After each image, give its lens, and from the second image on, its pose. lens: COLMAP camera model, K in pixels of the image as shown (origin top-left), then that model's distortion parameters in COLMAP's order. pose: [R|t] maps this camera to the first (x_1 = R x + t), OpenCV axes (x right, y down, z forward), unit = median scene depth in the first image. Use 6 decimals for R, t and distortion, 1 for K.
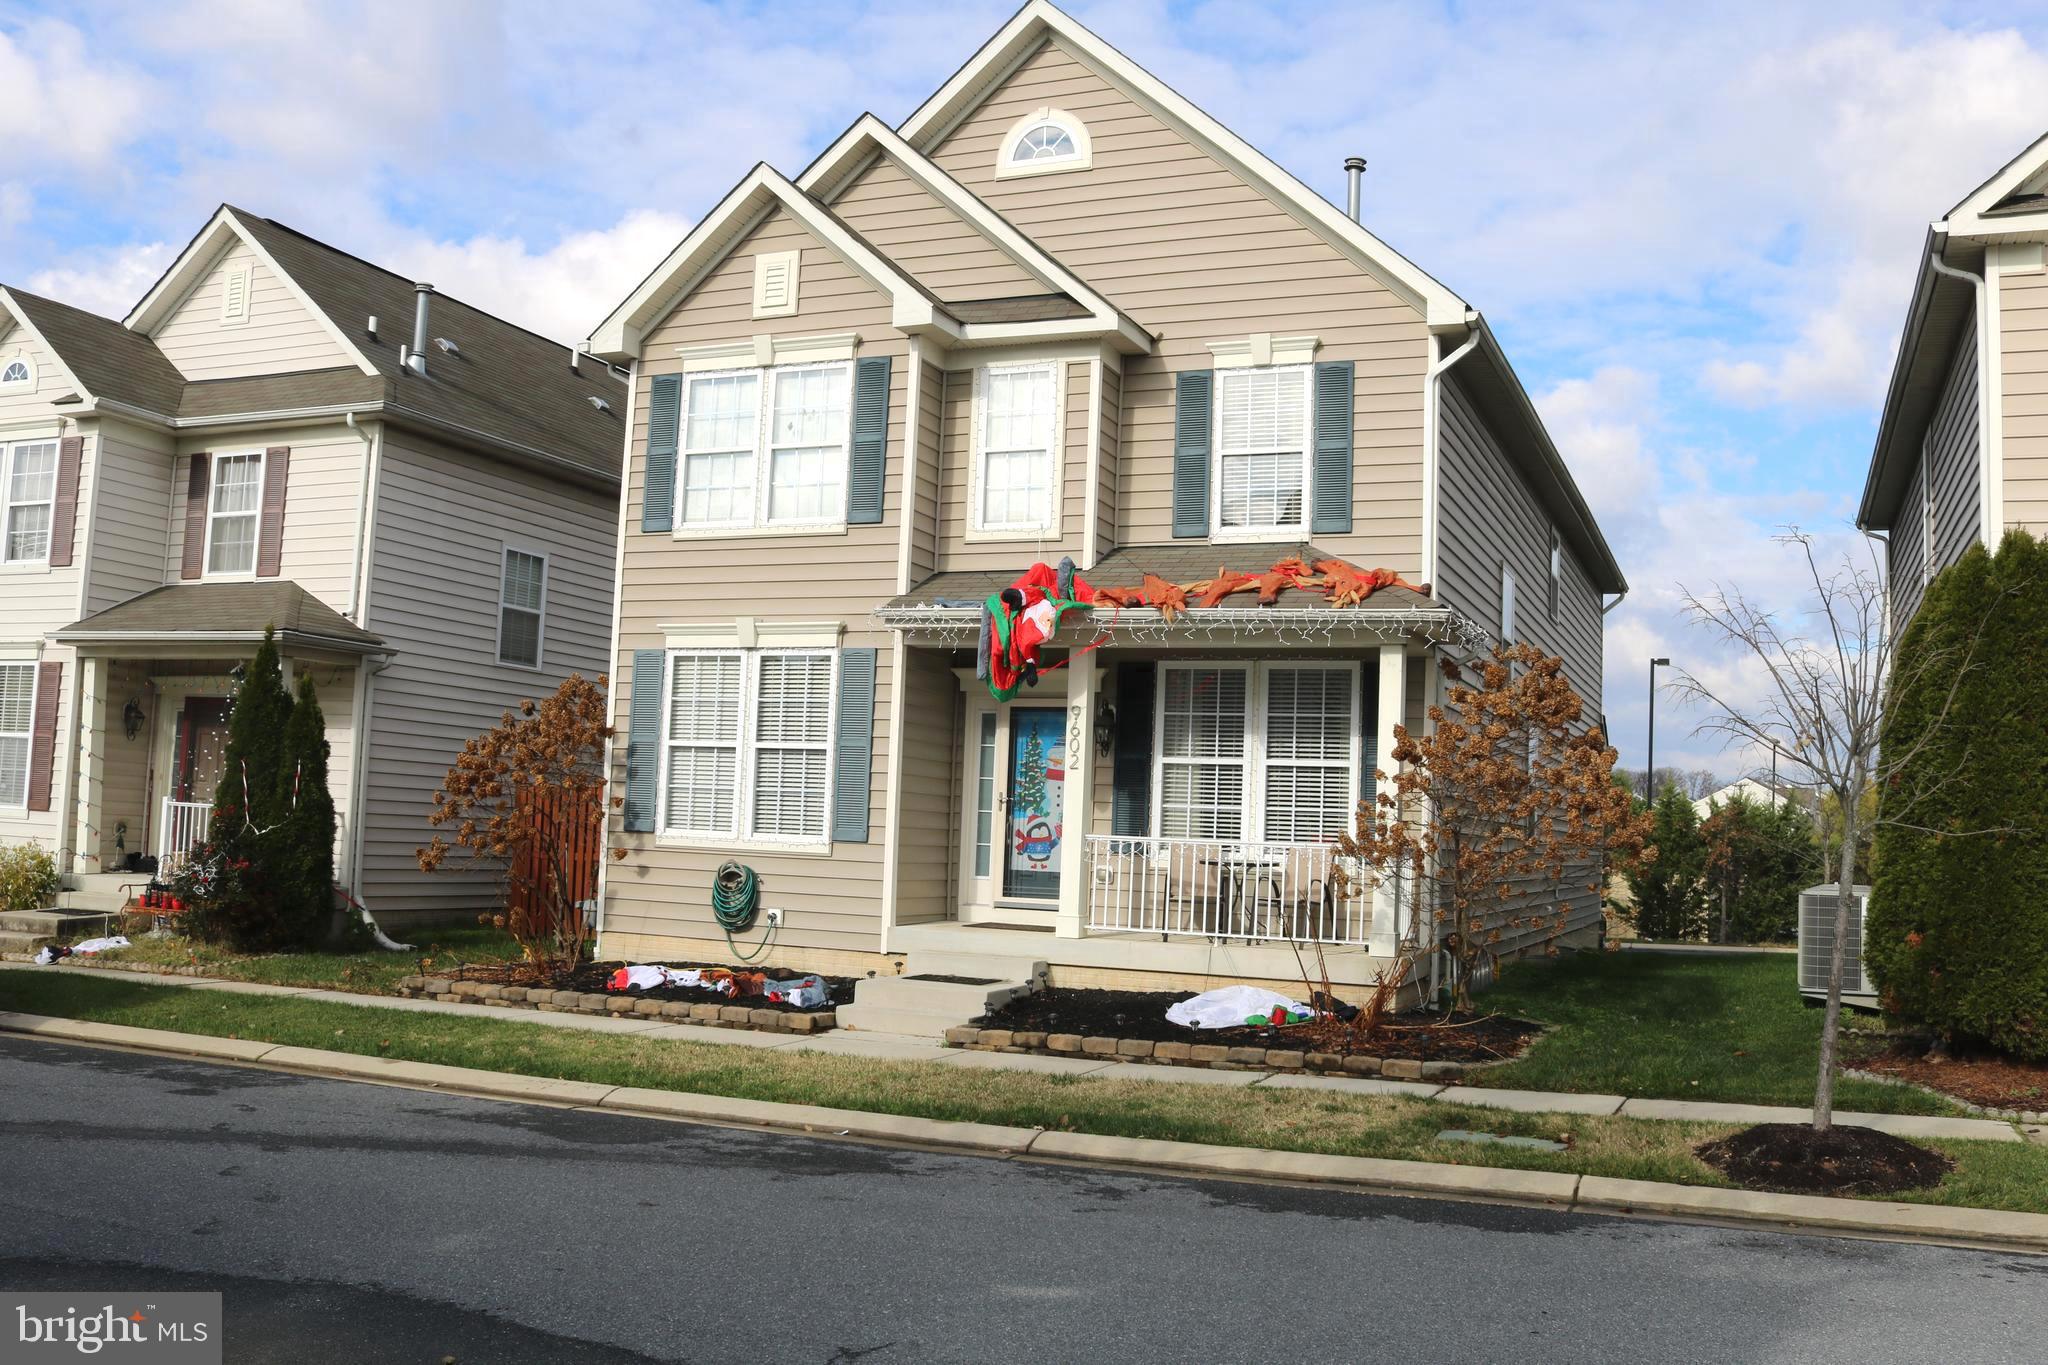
lens RADIAL K [[1813.2, 0, 1024.0], [0, 1813.2, 682.5], [0, 0, 1]] dist [-0.149227, 0.172114]
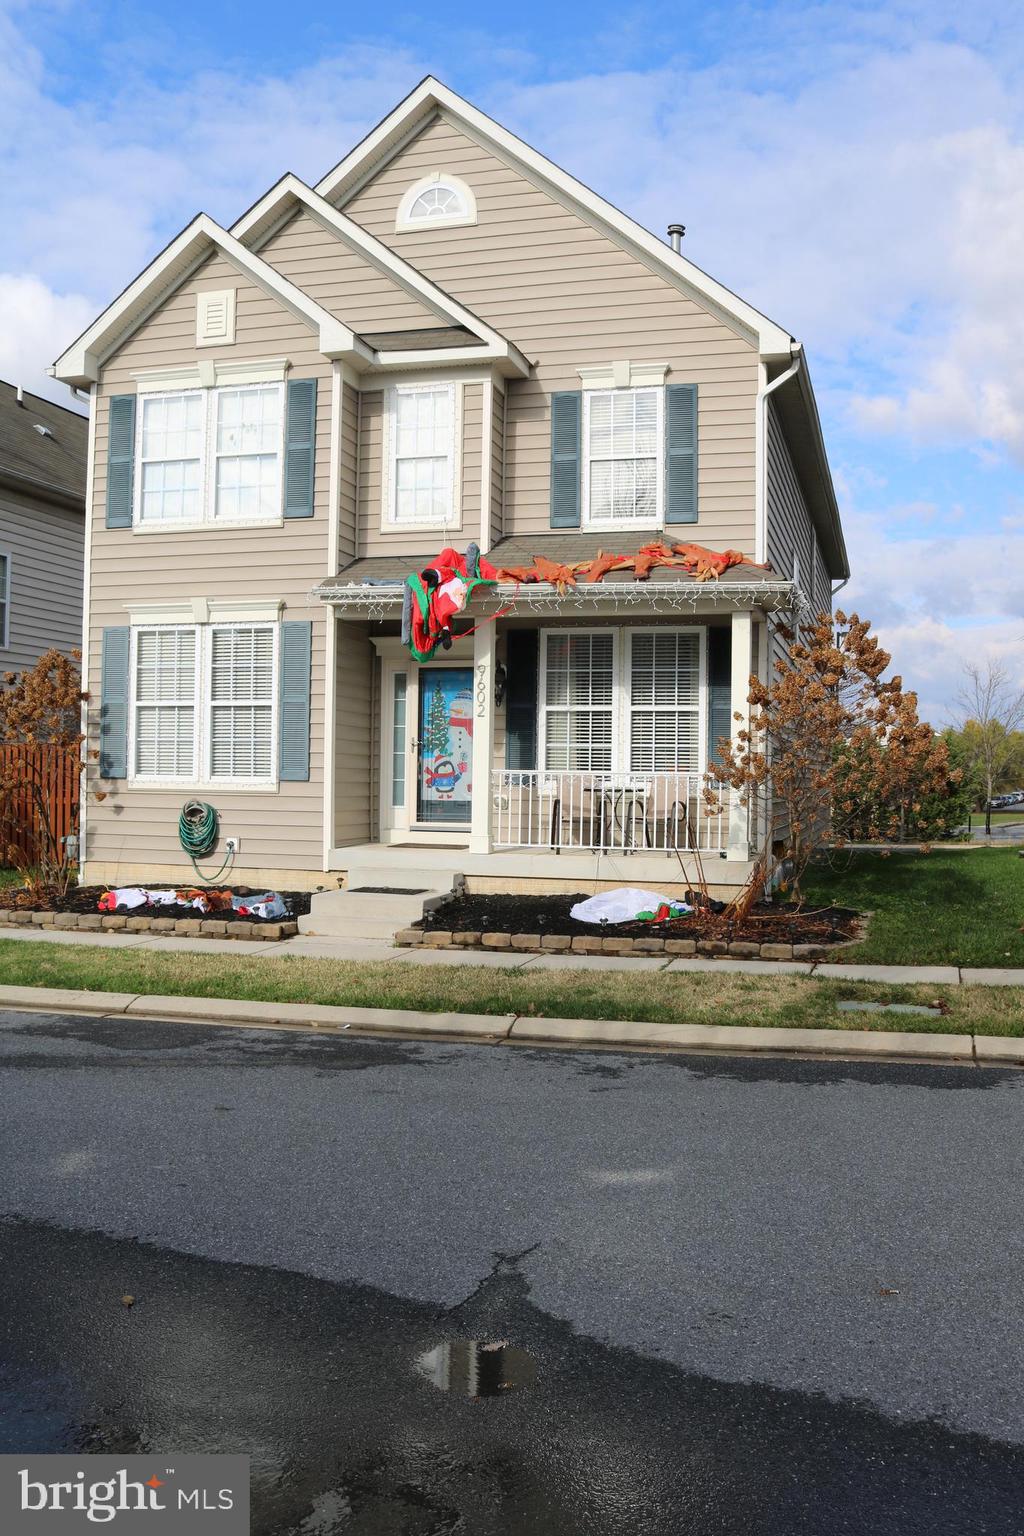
lens RADIAL K [[1359.9, 0, 512.0], [0, 1359.9, 768.0], [0, 0, 1]] dist [-0.149227, 0.172114]
pose [[0.992029, -0.025733, 0.123353, -0.062856], [0.015701, 0.996540, 0.081620, 0.007258], [-0.125027, -0.079032, 0.989001, 0.080491]]
